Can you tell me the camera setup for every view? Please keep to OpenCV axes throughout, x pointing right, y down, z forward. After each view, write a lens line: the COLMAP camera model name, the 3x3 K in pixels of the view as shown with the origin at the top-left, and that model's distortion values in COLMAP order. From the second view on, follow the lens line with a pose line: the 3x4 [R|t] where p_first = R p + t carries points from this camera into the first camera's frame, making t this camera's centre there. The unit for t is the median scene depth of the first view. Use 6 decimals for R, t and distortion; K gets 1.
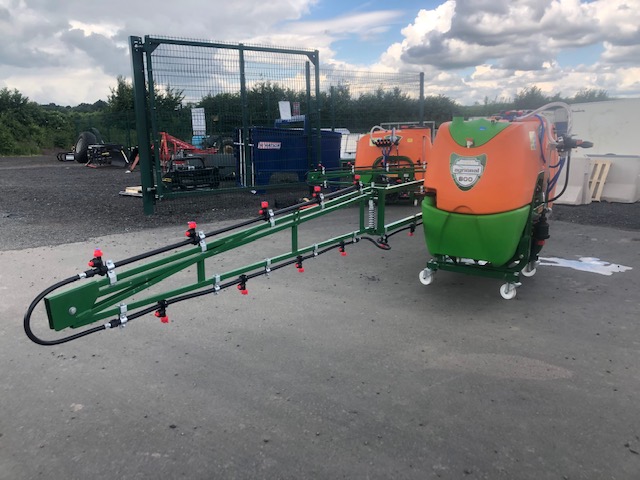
lens RADIAL K [[517.3, 0, 320.4], [0, 517.3, 228.8], [0, 0, 1]] dist [0.028755, -0.011051]
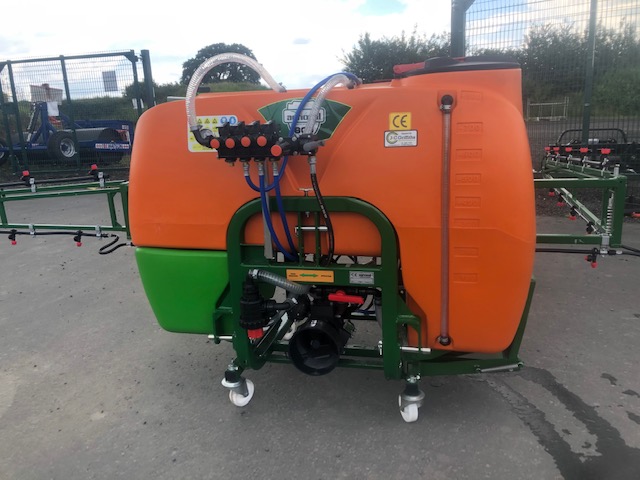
lens RADIAL K [[517.3, 0, 320.4], [0, 517.3, 228.8], [0, 0, 1]] dist [0.028755, -0.011051]
pose [[0.352673, 0.206298, -0.912723, 1.068806], [-0.133644, 0.976501, 0.169073, -0.201052], [0.926154, 0.062353, 0.371956, 1.028018]]
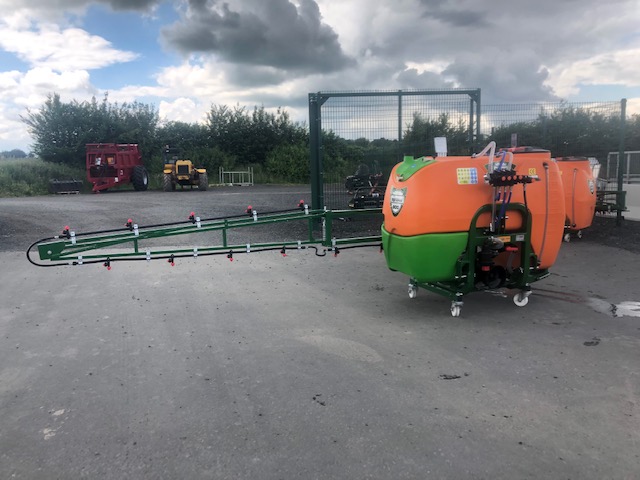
lens RADIAL K [[517.3, 0, 320.4], [0, 517.3, 228.8], [0, 0, 1]] dist [0.028755, -0.011051]
pose [[0.839436, 0.061919, -0.539919, 0.855735], [-0.092252, 0.995305, -0.029284, 0.008621], [0.535571, 0.074391, 0.841207, -0.125942]]
